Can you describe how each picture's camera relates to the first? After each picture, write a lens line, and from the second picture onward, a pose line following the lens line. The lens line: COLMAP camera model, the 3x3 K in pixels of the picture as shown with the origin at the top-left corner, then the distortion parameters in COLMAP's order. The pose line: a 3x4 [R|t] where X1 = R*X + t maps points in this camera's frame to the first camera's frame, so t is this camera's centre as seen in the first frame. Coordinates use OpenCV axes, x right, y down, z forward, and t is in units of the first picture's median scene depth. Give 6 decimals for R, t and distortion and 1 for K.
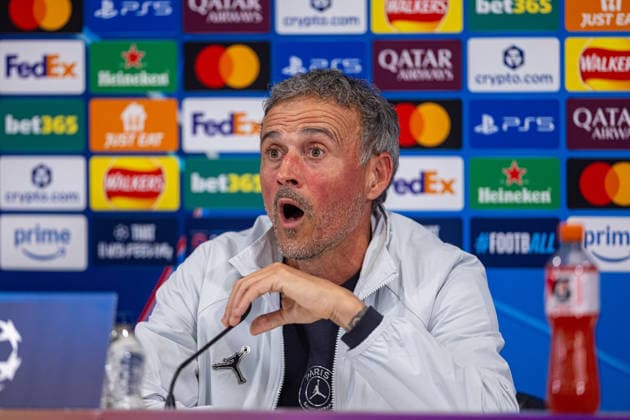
lens RADIAL K [[4134.0, 0, 315.0], [0, 4134.0, 210.0], [0, 0, 1]] dist [-0.008796, 15.576996]
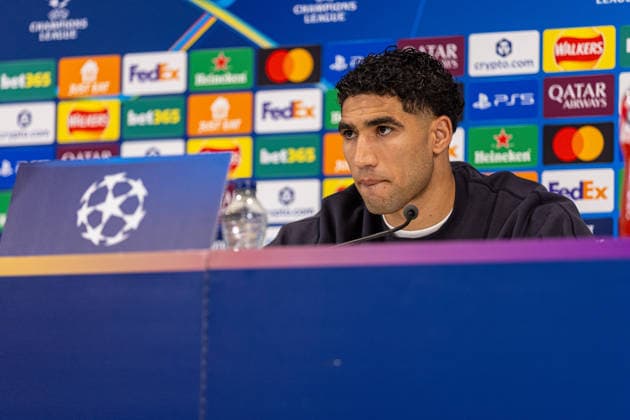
lens RADIAL K [[4134.0, 0, 315.0], [0, 4134.0, 210.0], [0, 0, 1]] dist [-0.008796, 15.576996]
pose [[0.919280, -0.041036, -0.391460, 0.434867], [-0.003261, 0.993722, -0.111827, 0.136952], [0.393592, 0.104076, 0.913375, -0.149165]]
